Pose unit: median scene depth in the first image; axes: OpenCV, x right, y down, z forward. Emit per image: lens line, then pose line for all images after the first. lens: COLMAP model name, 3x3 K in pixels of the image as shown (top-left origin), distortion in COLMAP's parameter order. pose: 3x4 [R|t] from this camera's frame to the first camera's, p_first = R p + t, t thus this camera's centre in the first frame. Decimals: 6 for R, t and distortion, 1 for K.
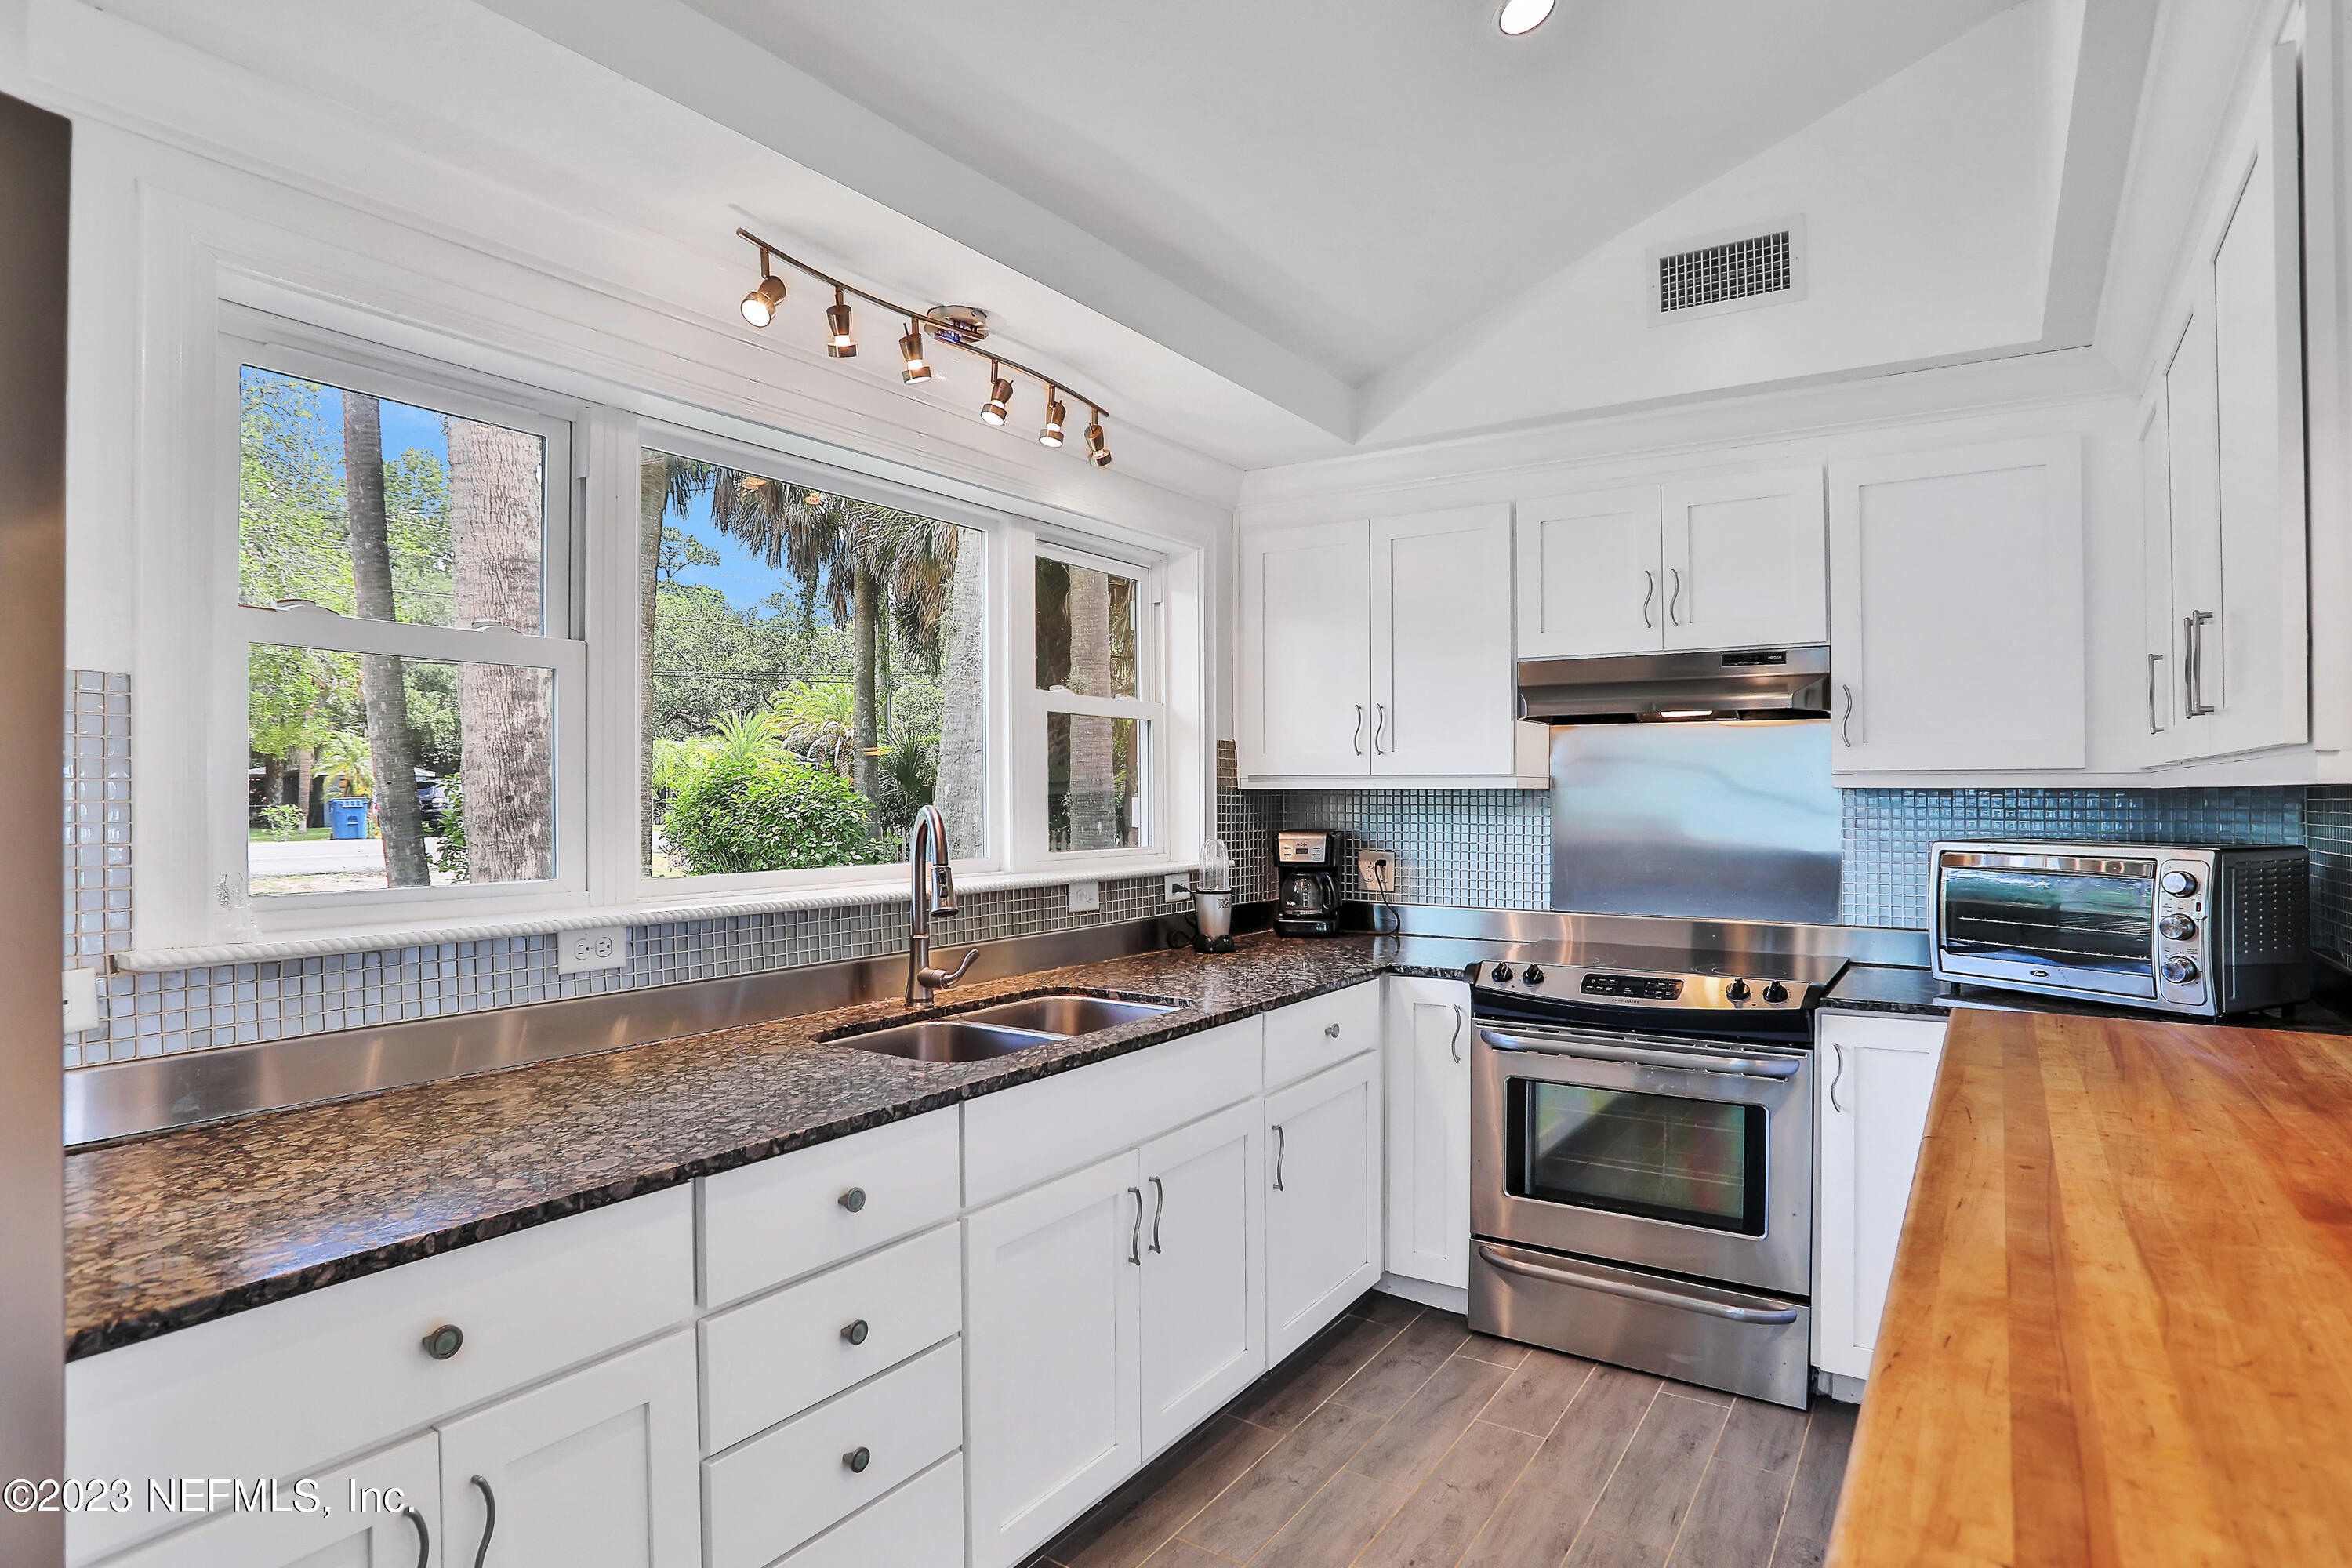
lens RADIAL K [[1260.3, 0, 1165.5], [0, 1260.3, 790.6], [0, 0, 1]] dist [-0.095784, 0.058646]
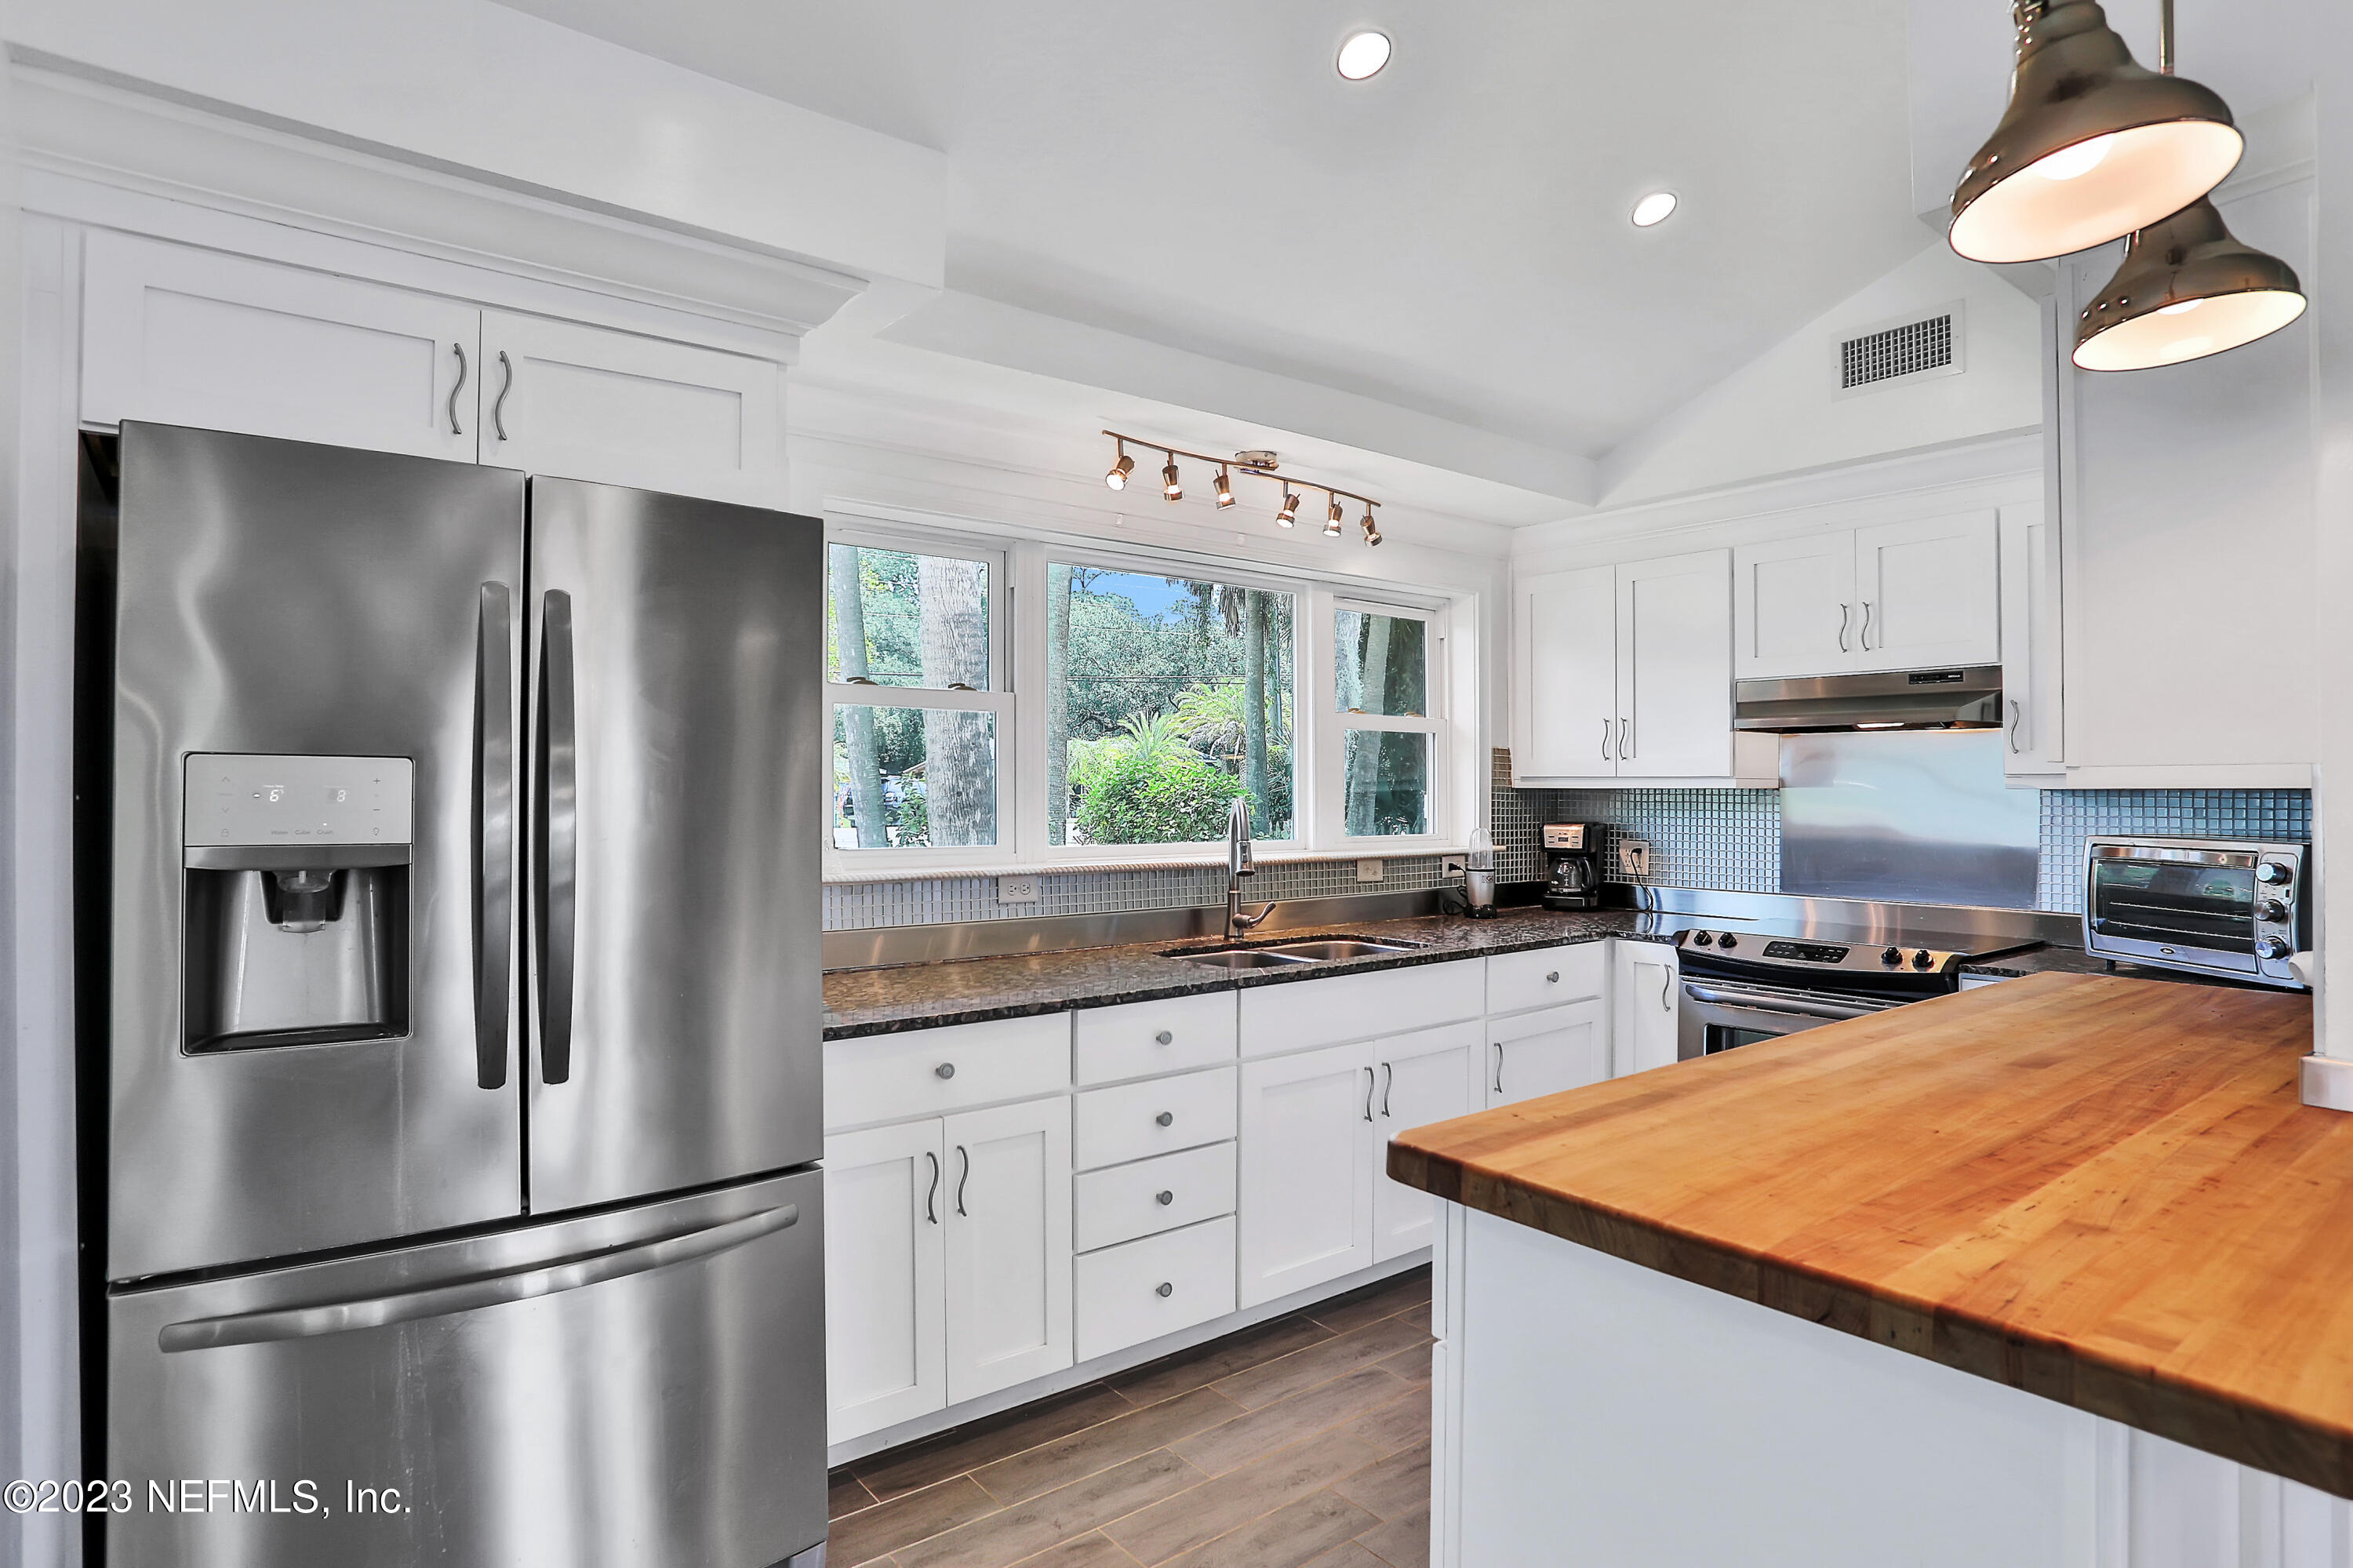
lens RADIAL K [[1260.9, 0, 1166.0], [0, 1260.9, 790.6], [0, 0, 1]] dist [-0.095784, 0.058646]
pose [[0.950595, 0.003004, -0.310420, 0.145394], [-0.002148, 0.999993, 0.003101, -0.002256], [0.310427, -0.002281, 0.950594, -0.318743]]
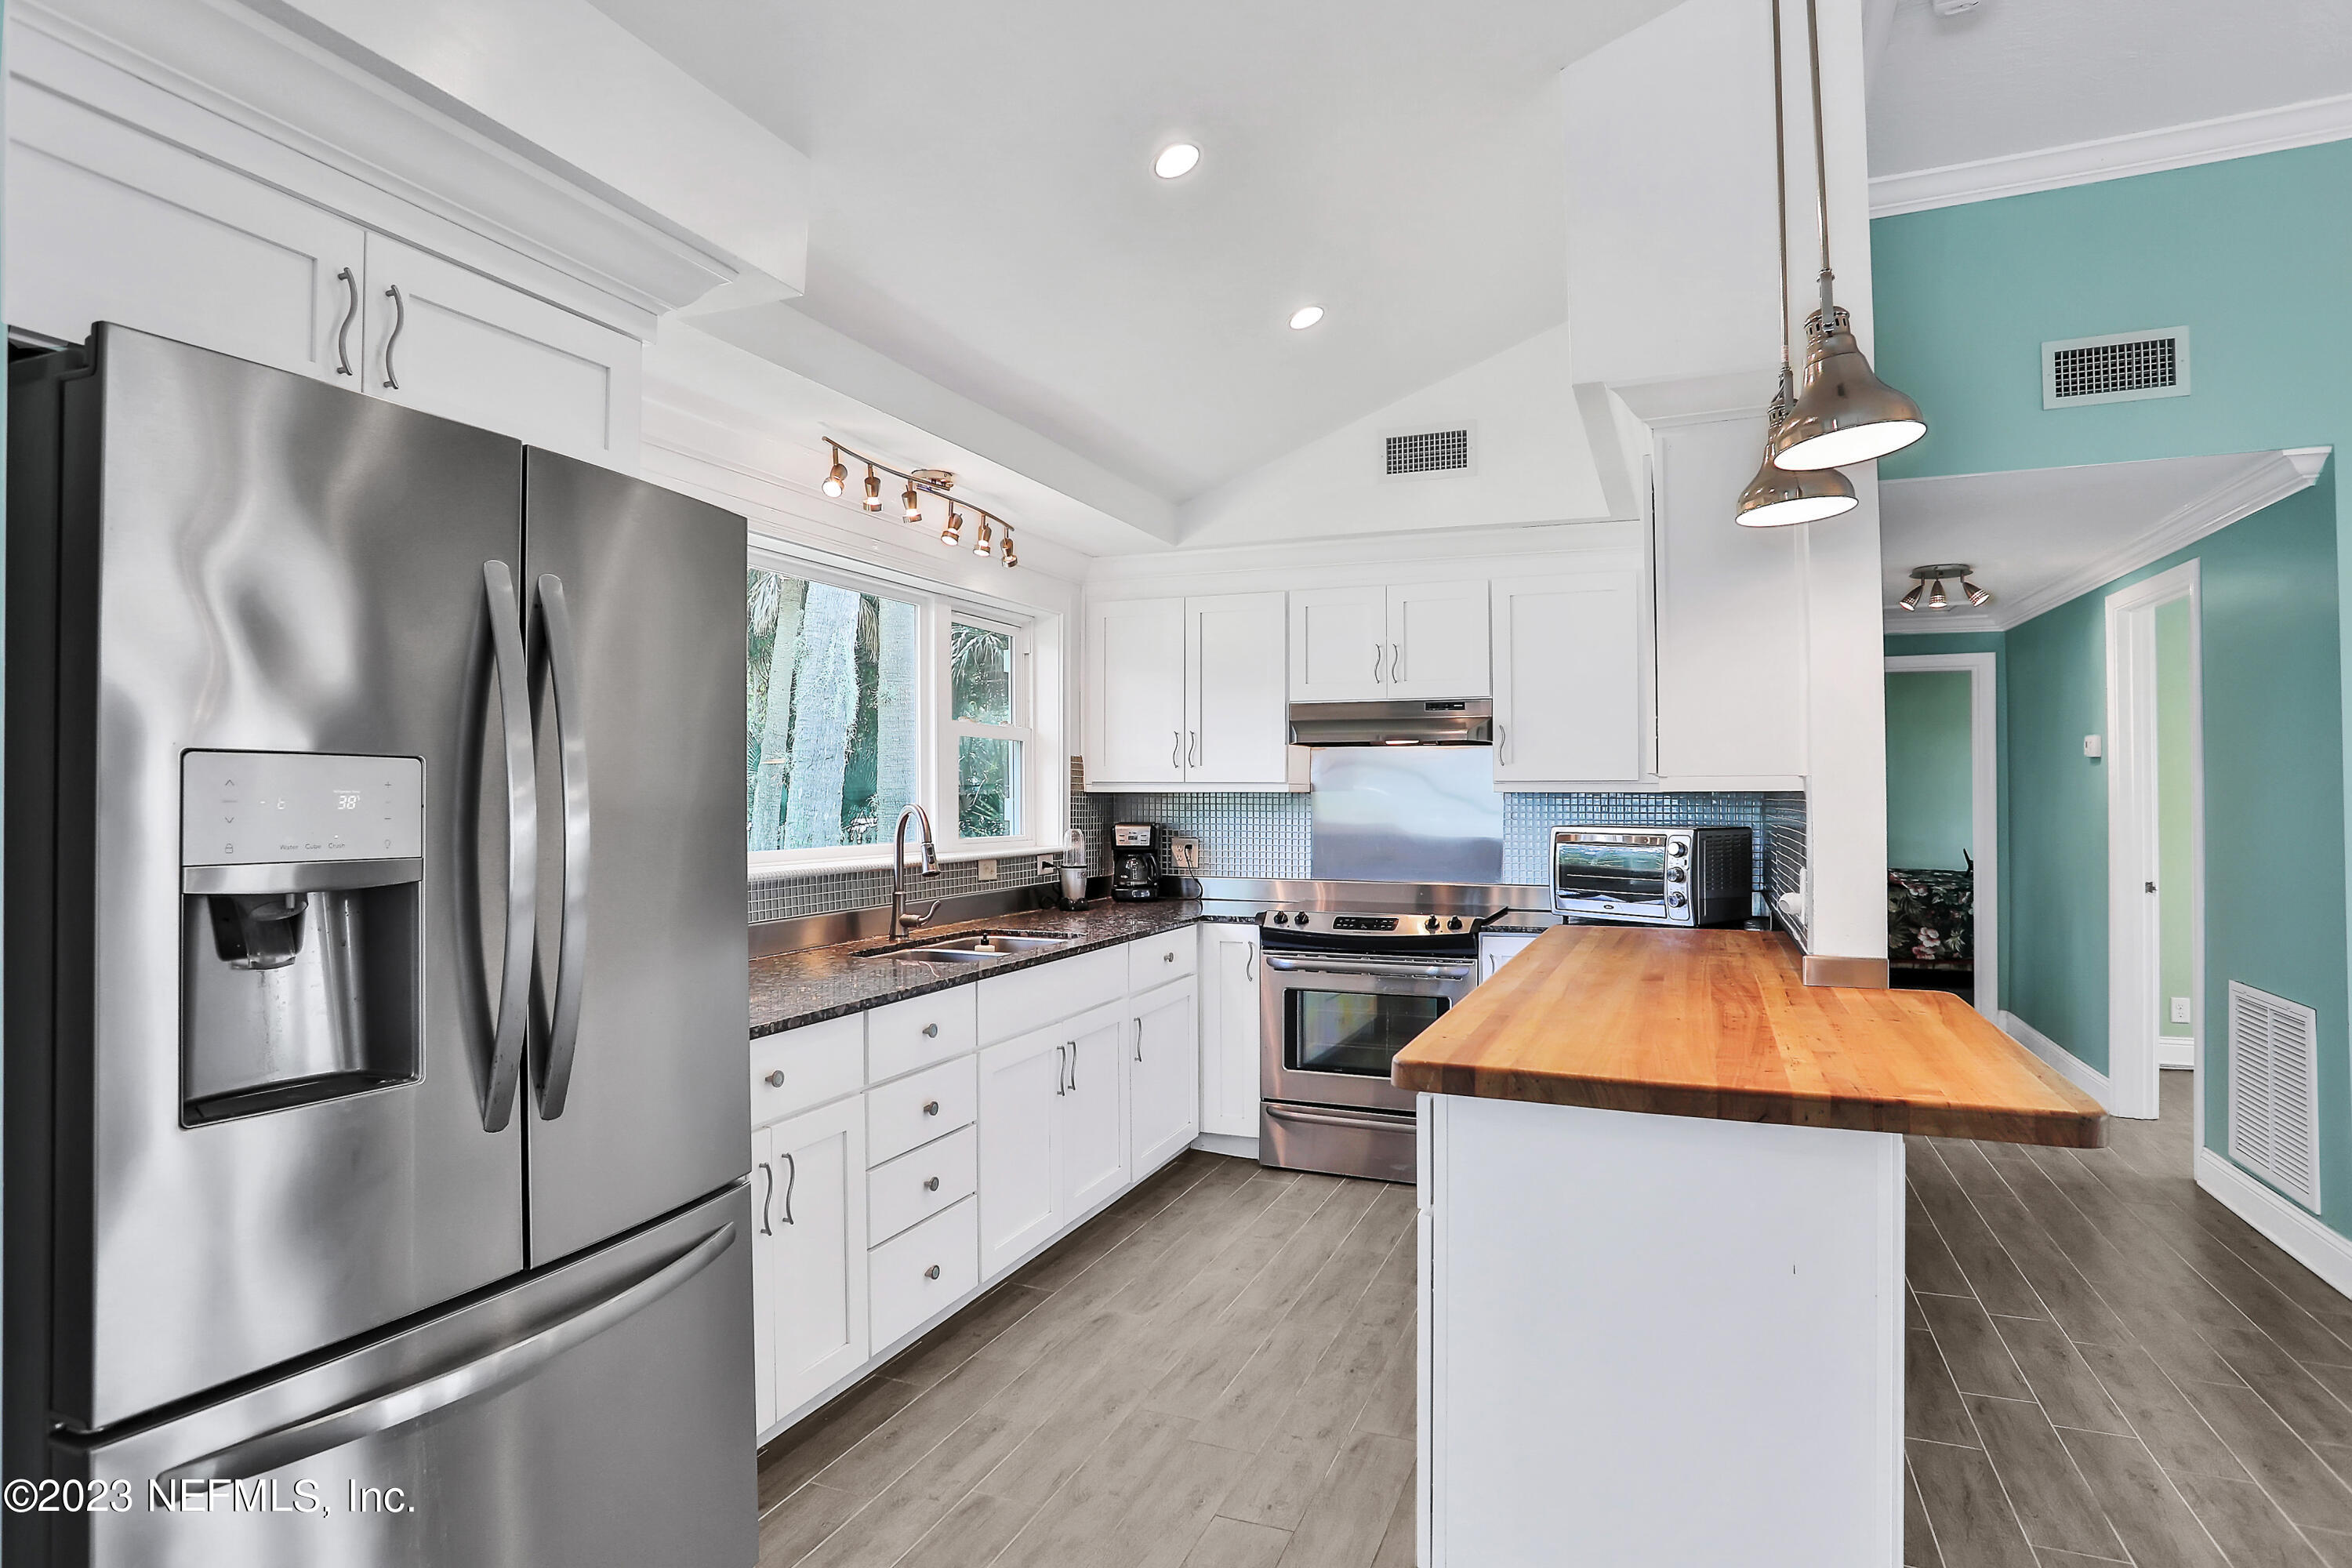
lens RADIAL K [[1260.3, 0, 1165.5], [0, 1260.3, 790.6], [0, 0, 1]] dist [-0.095784, 0.058646]
pose [[0.981329, 0.000745, 0.192337, -0.146148], [-0.000377, 0.999998, -0.001951, -0.000543], [-0.192338, 0.001842, 0.981327, -0.420446]]
